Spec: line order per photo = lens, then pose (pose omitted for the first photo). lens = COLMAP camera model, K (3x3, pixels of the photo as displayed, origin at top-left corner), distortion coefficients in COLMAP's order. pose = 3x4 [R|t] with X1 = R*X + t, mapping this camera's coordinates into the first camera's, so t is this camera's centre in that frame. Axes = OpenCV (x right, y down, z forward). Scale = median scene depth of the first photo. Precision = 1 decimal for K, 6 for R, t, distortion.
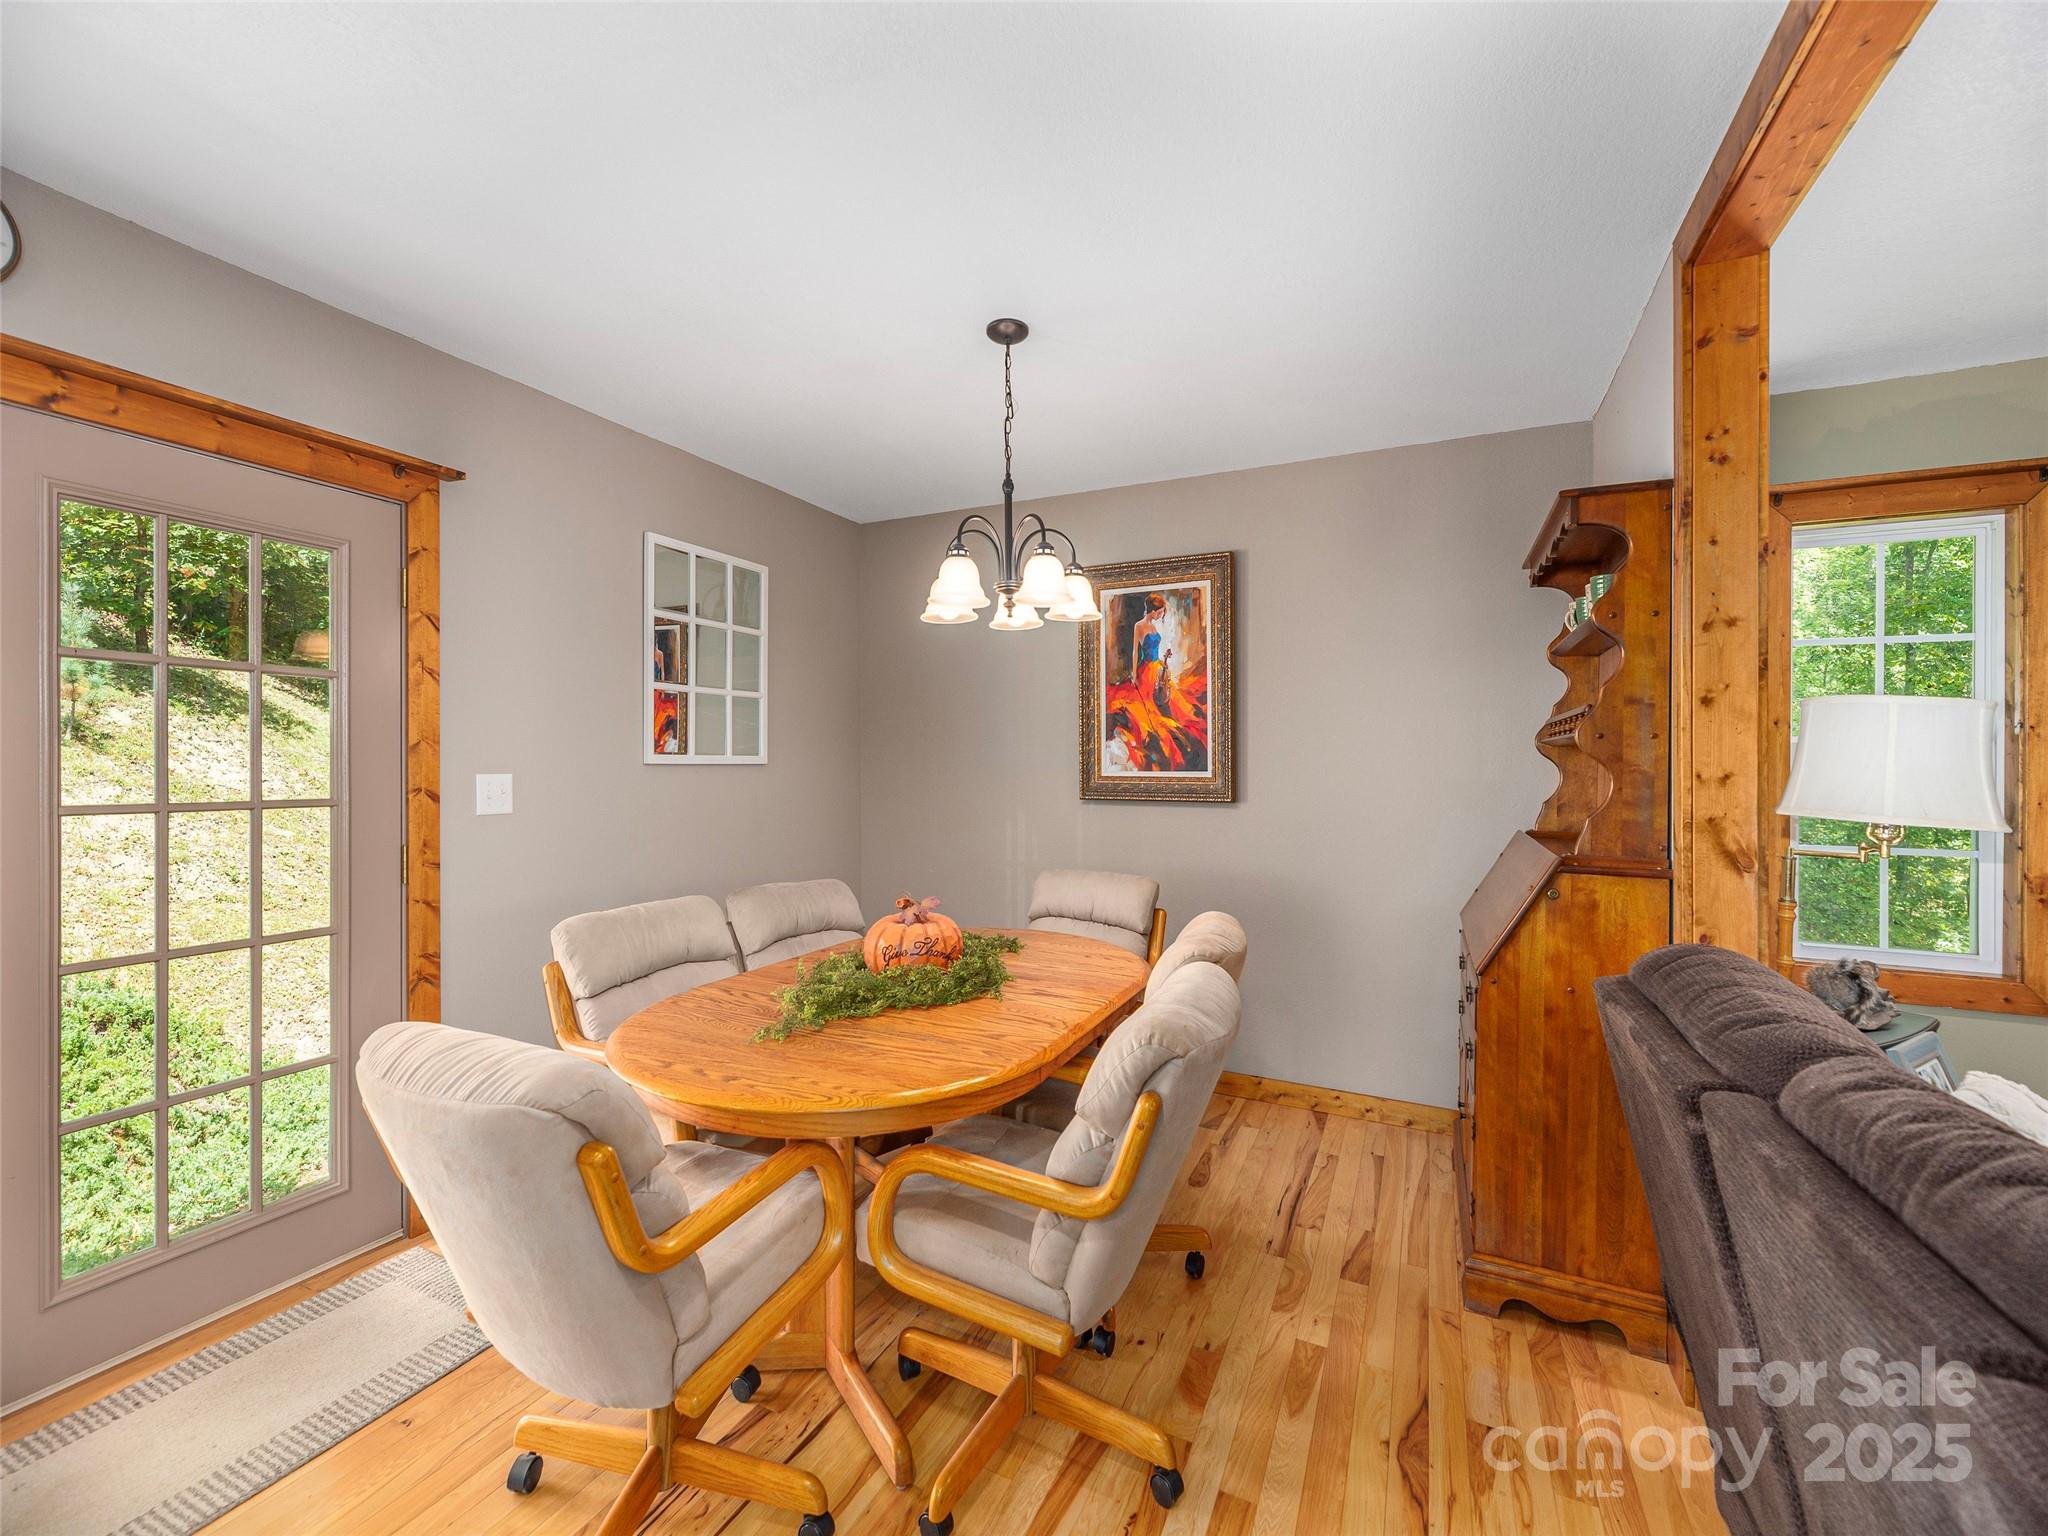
lens RADIAL K [[828.5, 0, 1008.4], [0, 828.5, 764.5], [0, 0, 1]] dist [-0.001990, -0.000268]
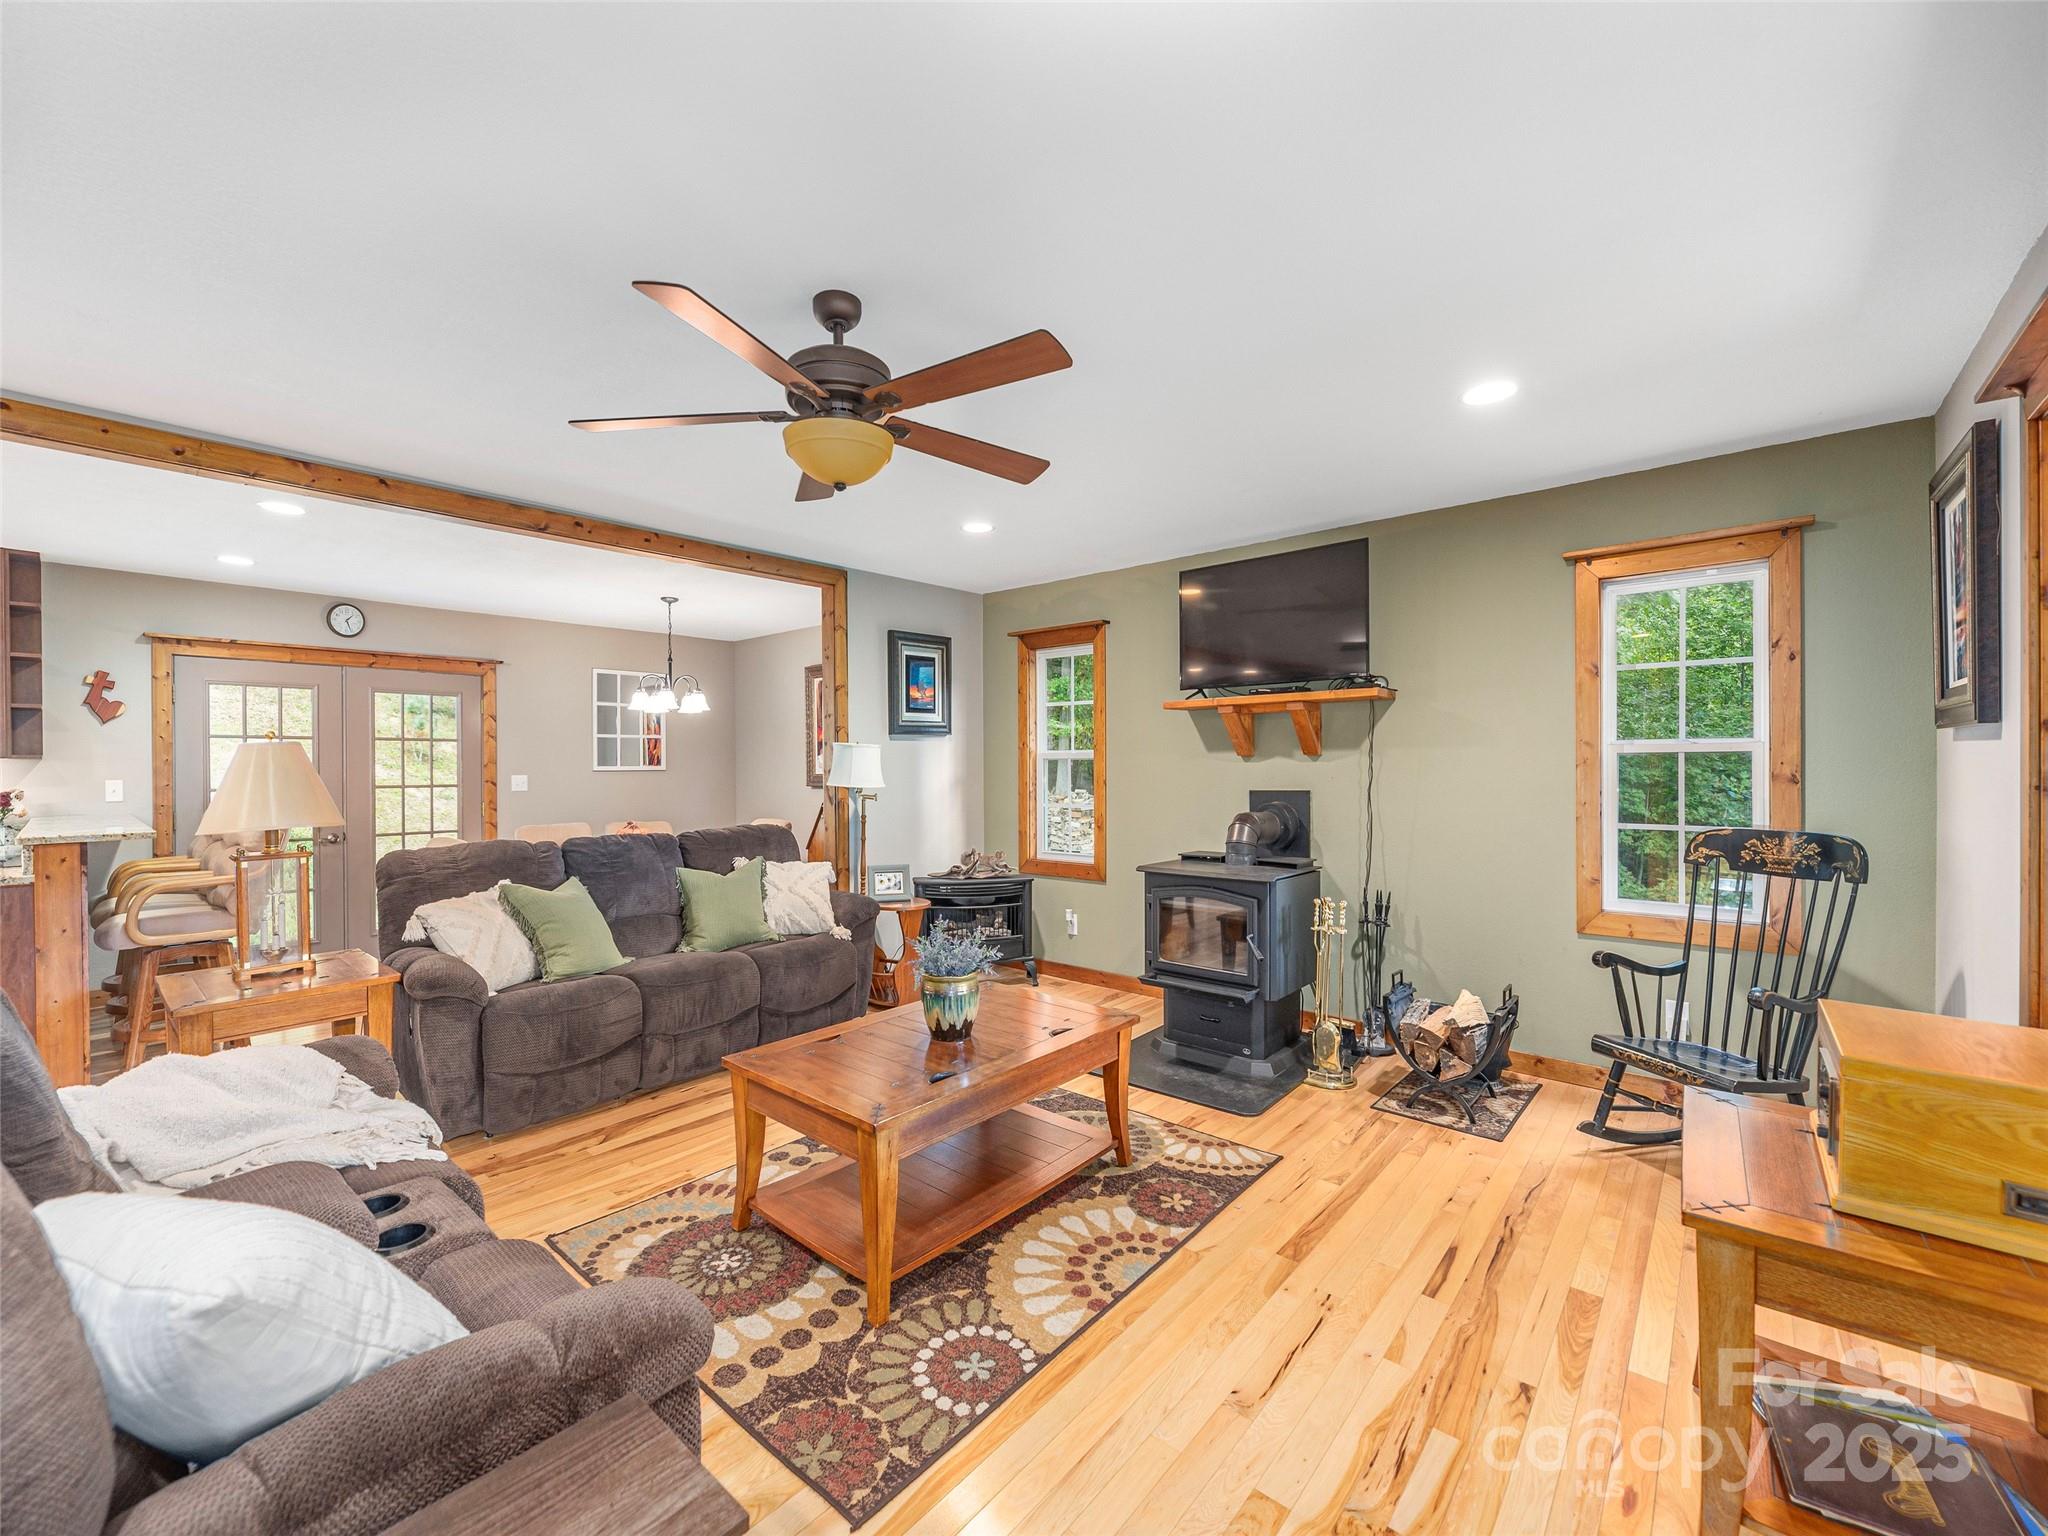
lens RADIAL K [[828.5, 0, 1025.6], [0, 828.5, 759.0], [0, 0, 1]] dist [-0.001990, -0.000268]
pose [[0.966481, -0.014622, -0.256323, 1.379589], [0.011775, 0.999851, -0.012640, 0.011529], [0.256469, 0.009198, 0.966509, -0.954564]]
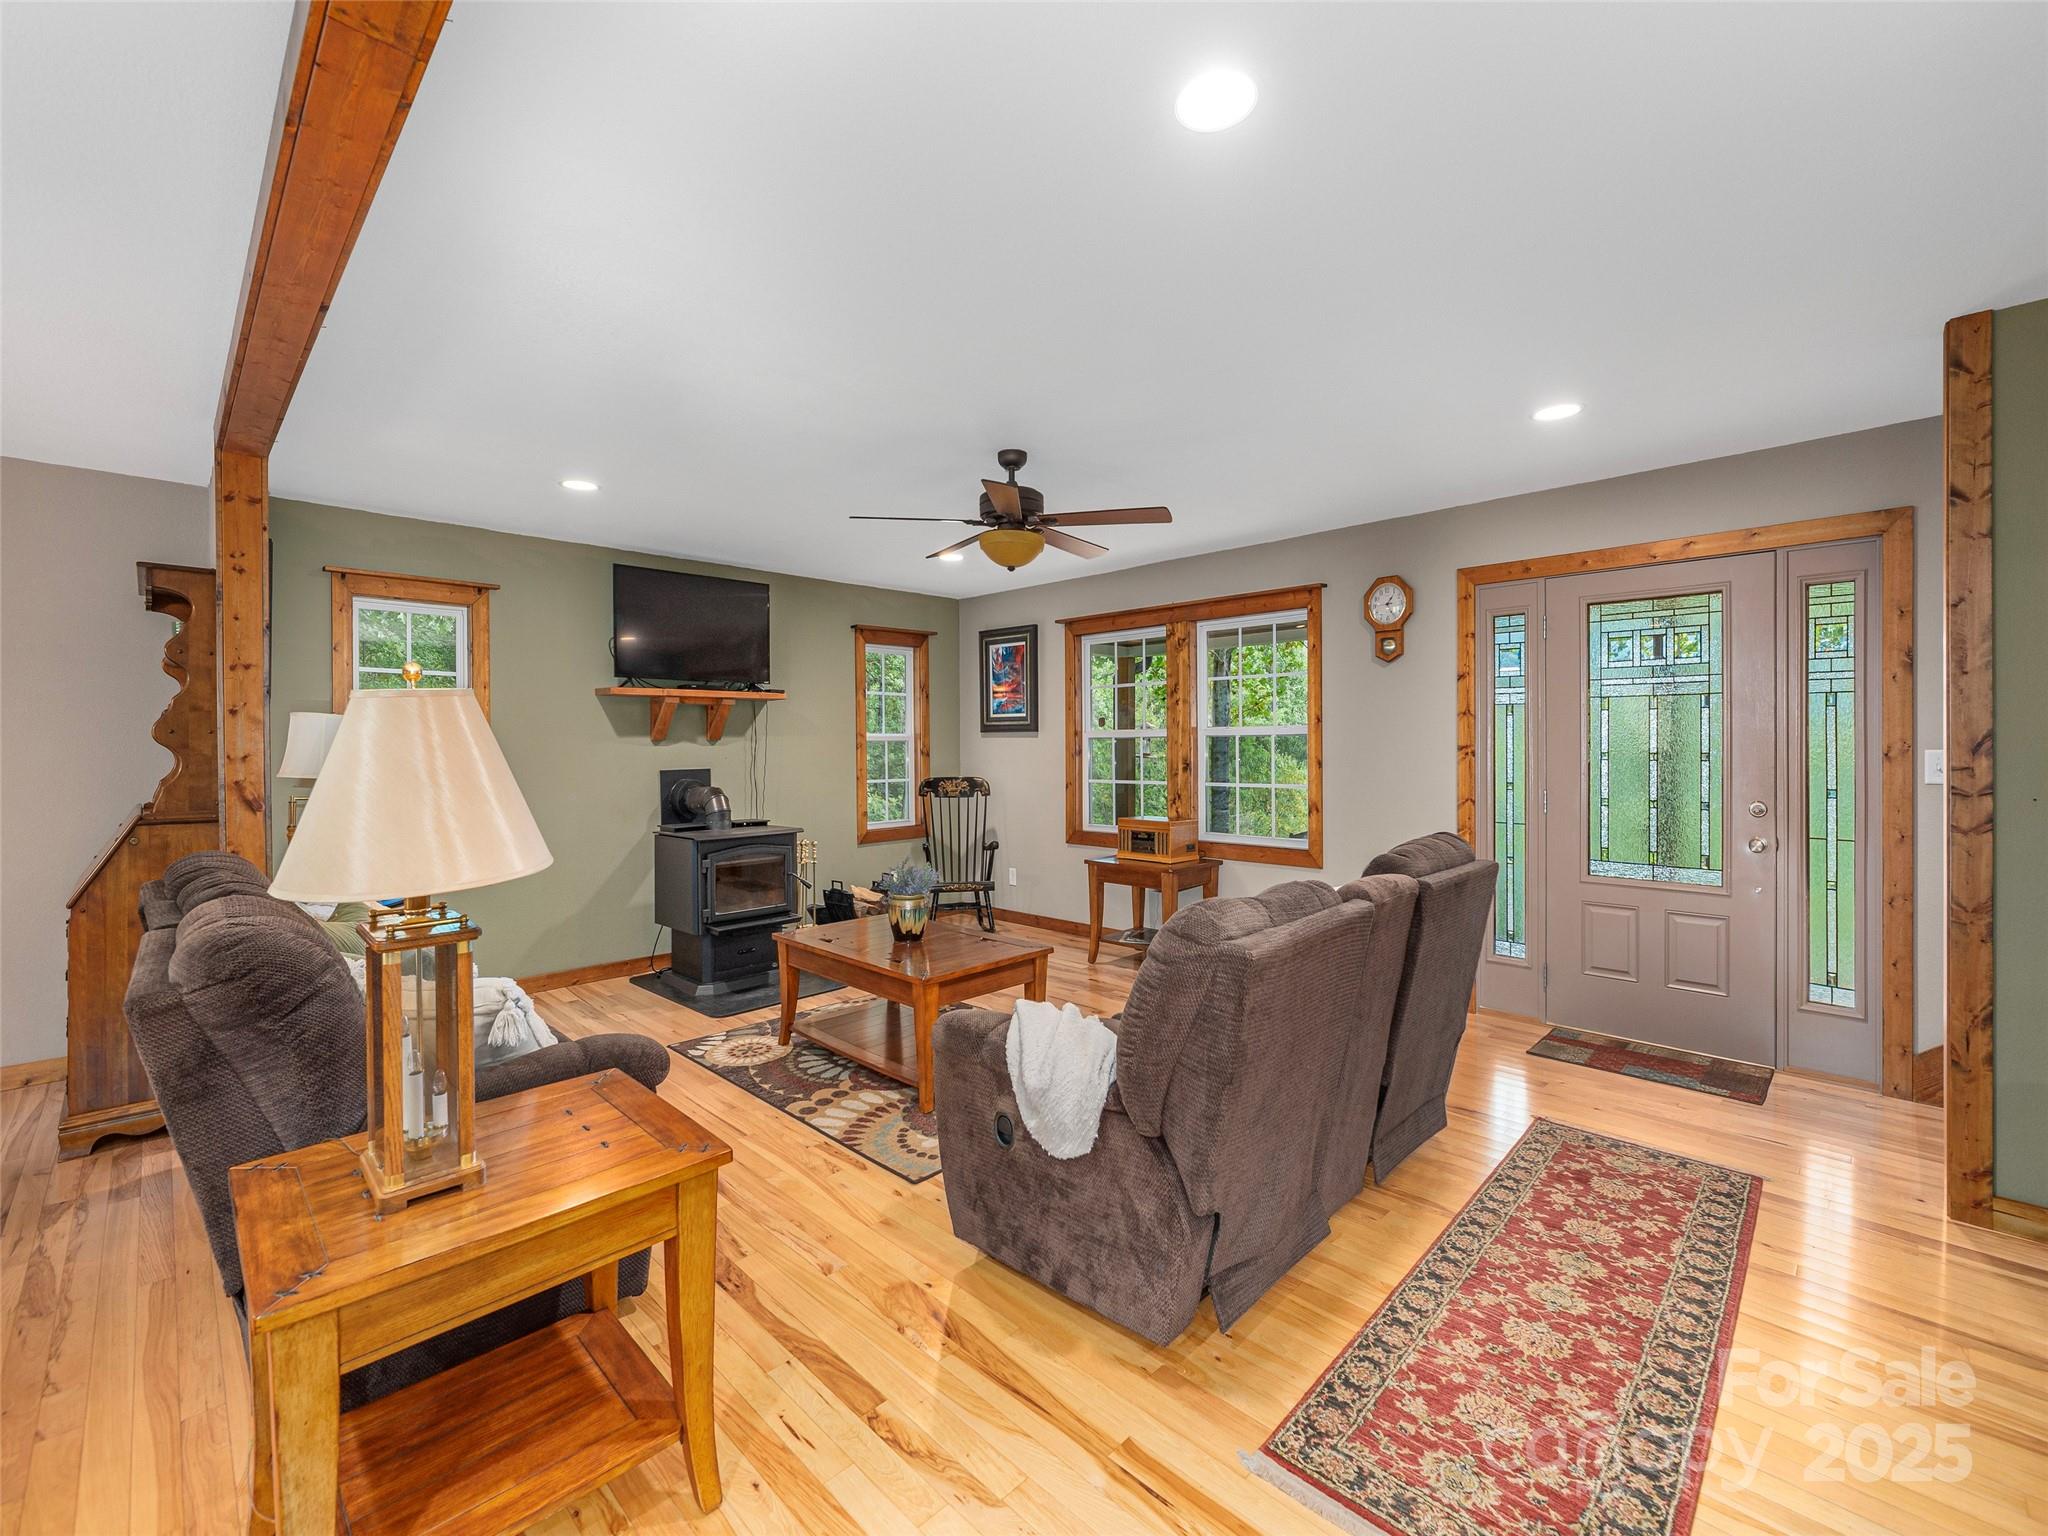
lens RADIAL K [[887.8, 0, 1028.4], [0, 887.8, 741.4], [0, 0, 1]] dist [-0.002336, -0.000564]
pose [[0.315662, -0.005018, 0.948858, -0.221361], [0.013286, 0.999911, 0.000868, 0.001824], [-0.948779, 0.012332, 0.315701, -0.687728]]
